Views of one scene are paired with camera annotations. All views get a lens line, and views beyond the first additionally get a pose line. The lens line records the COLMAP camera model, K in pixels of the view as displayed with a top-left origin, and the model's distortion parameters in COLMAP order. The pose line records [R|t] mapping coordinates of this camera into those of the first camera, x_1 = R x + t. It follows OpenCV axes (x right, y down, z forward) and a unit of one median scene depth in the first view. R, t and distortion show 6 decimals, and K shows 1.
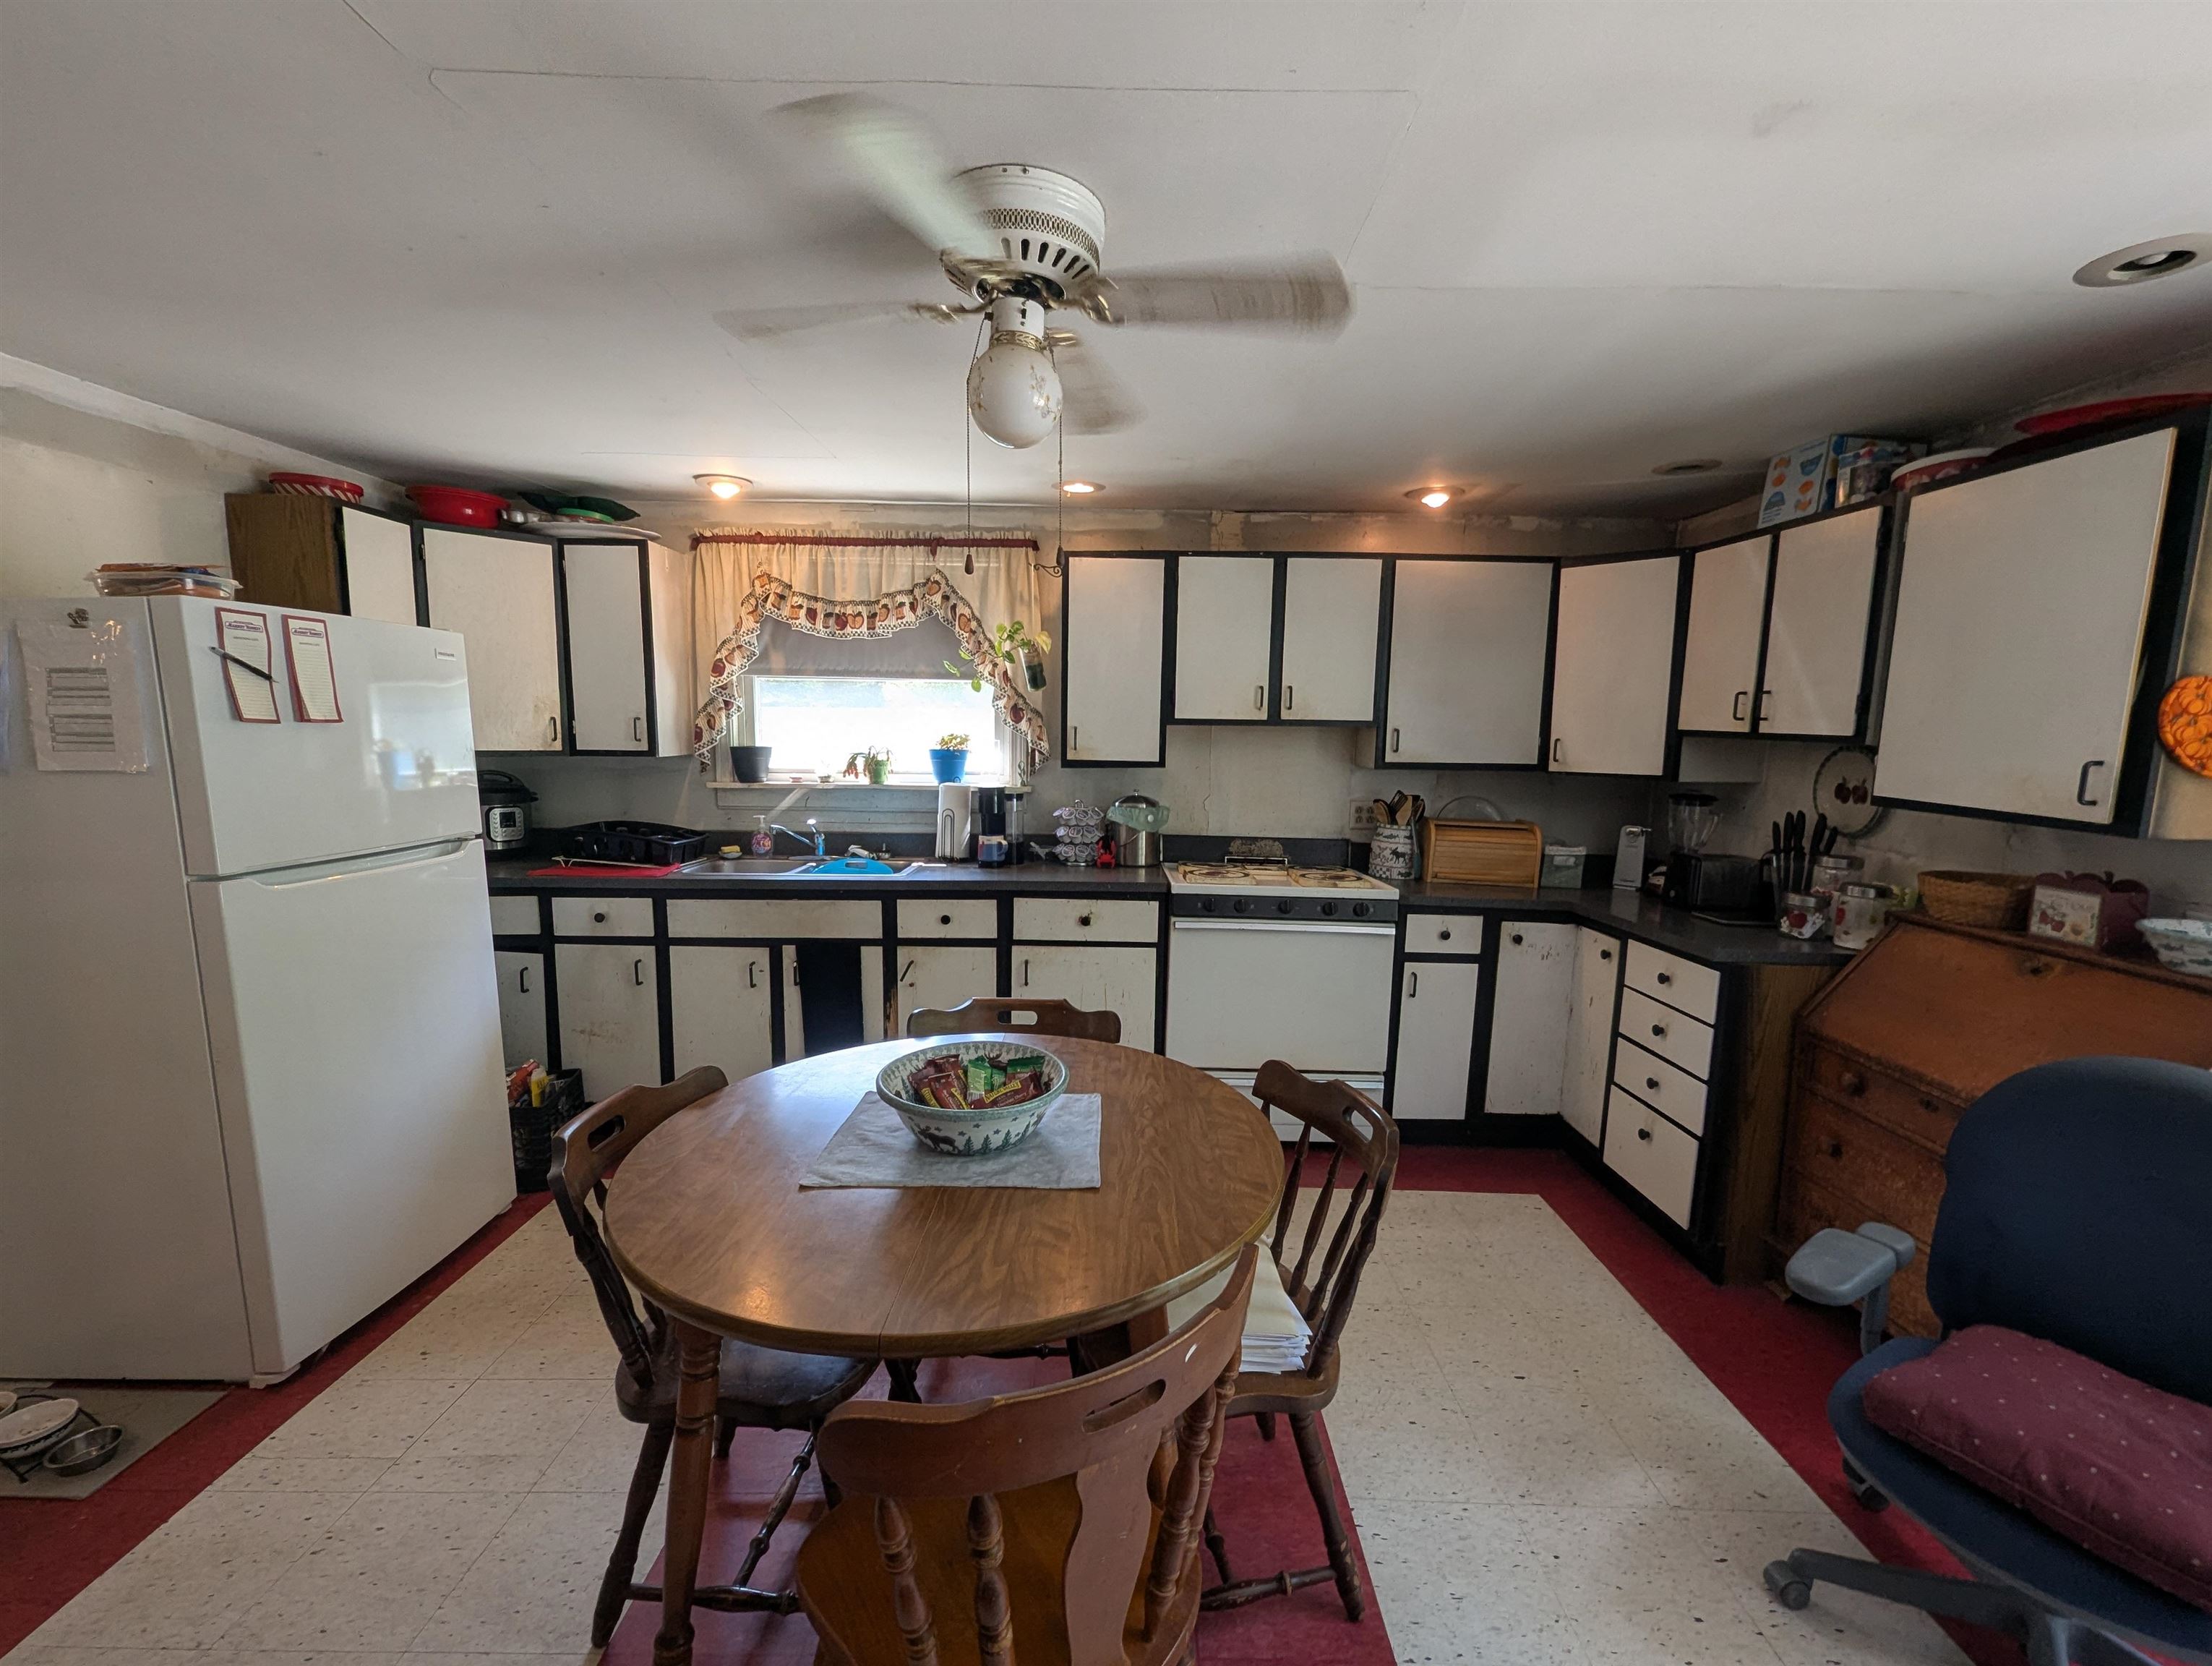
lens RADIAL K [[928.0, 0, 1120.4], [0, 928.0, 850.5], [0, 0, 1]] dist [0.000866, -0.001468]
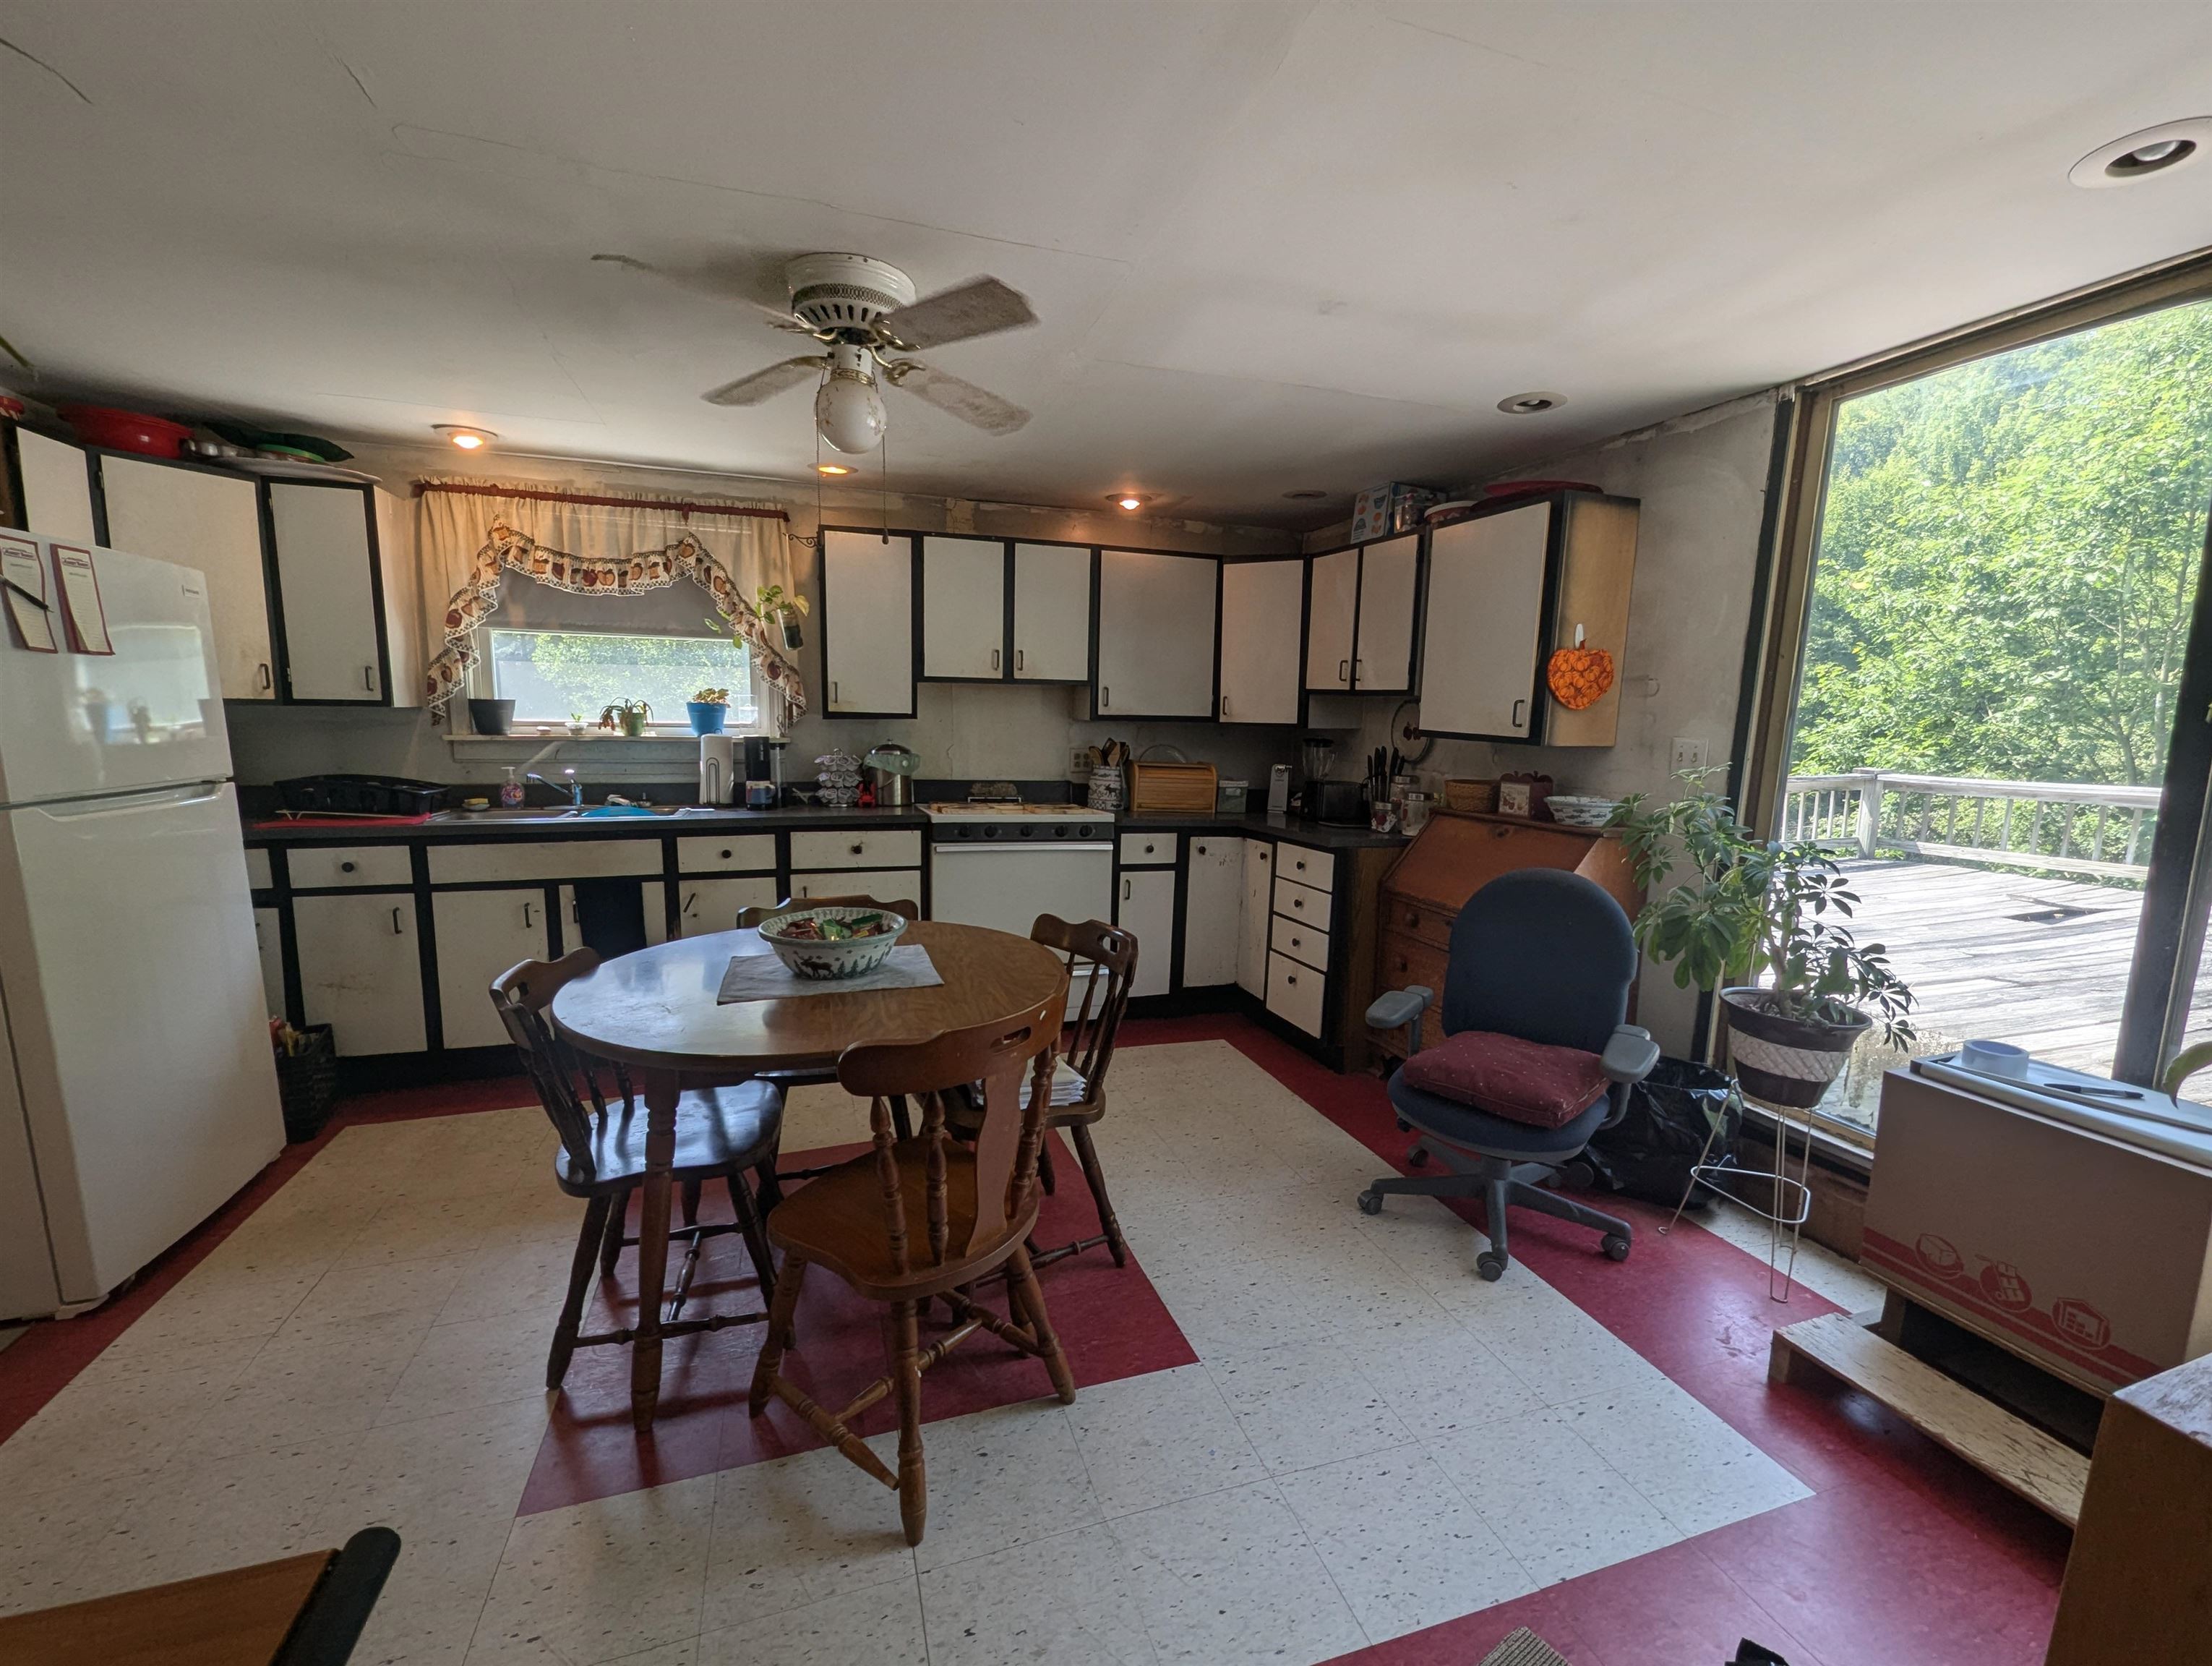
lens RADIAL K [[928.0, 0, 1120.4], [0, 928.0, 850.5], [0, 0, 1]] dist [0.000866, -0.001468]
pose [[0.947443, -0.043378, 0.316971, -0.092964], [0.036302, 0.998943, 0.028198, 0.055795], [-0.317859, -0.015209, 0.948016, -0.196816]]
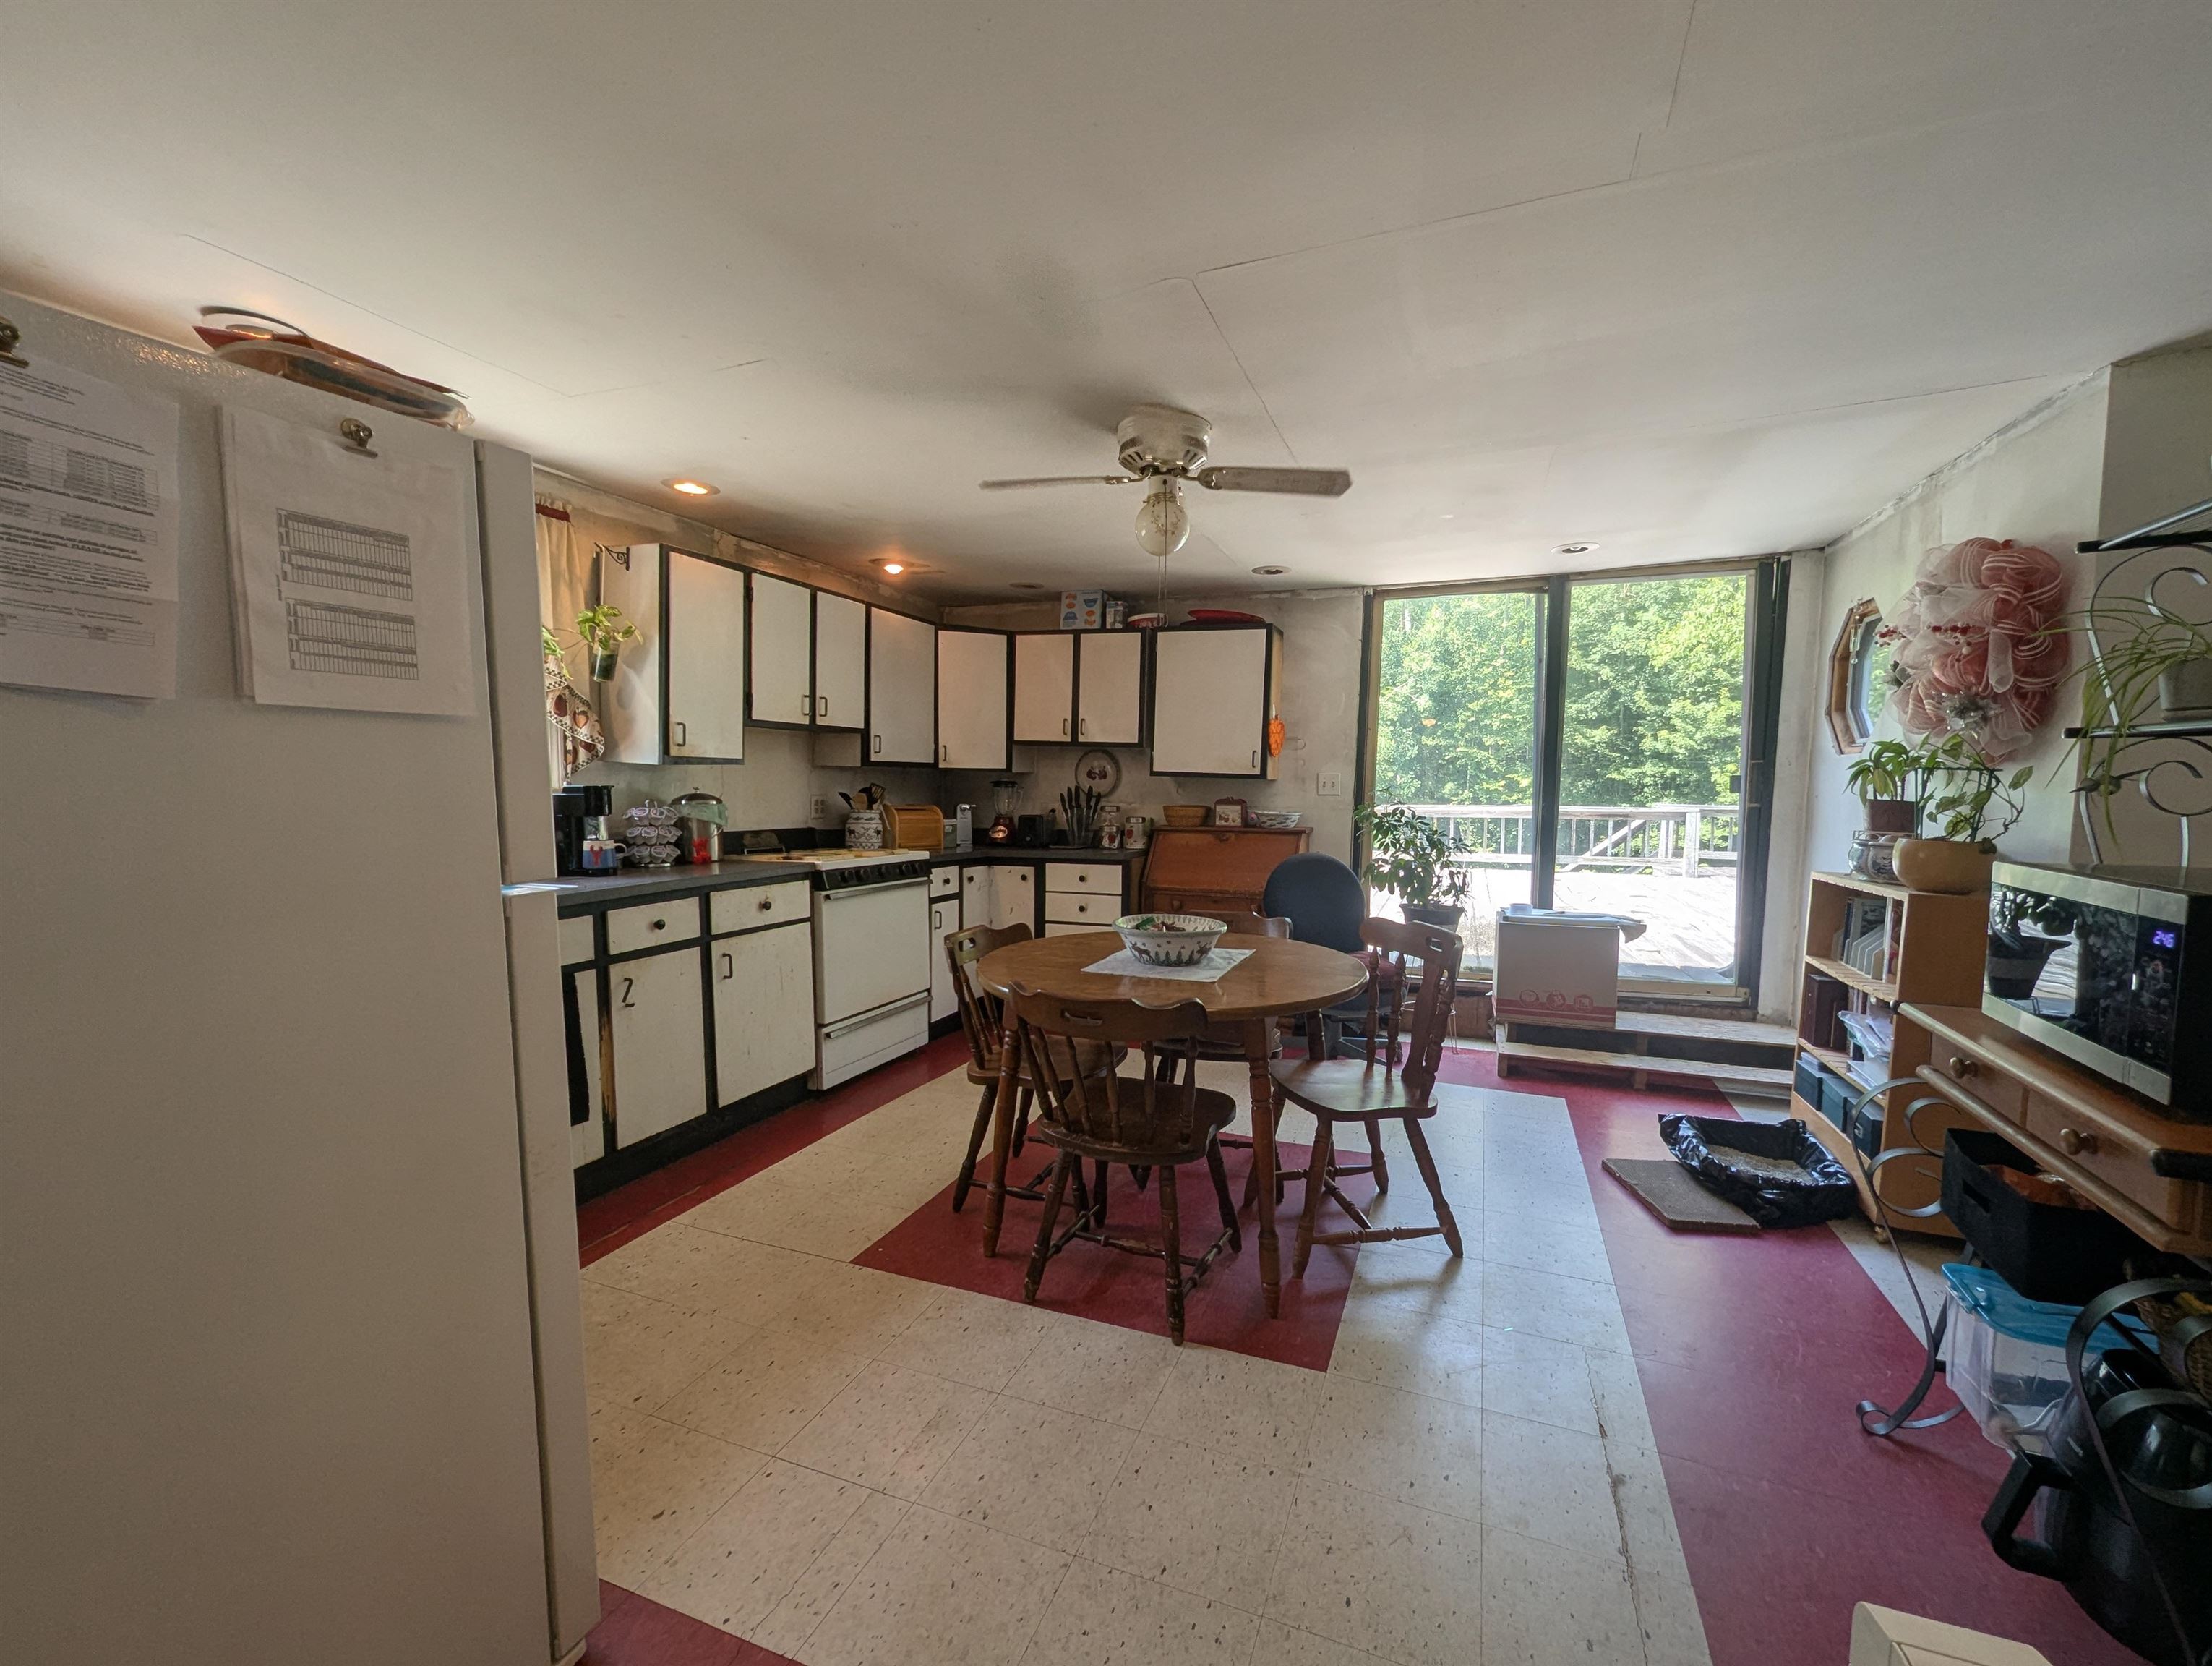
lens RADIAL K [[928.0, 0, 1120.4], [0, 928.0, 850.5], [0, 0, 1]] dist [0.000866, -0.001468]
pose [[0.369389, -0.082749, 0.925583, -0.859605], [0.116849, 0.992258, 0.042077, 0.016026], [-0.921899, 0.092611, 0.376199, 0.221338]]
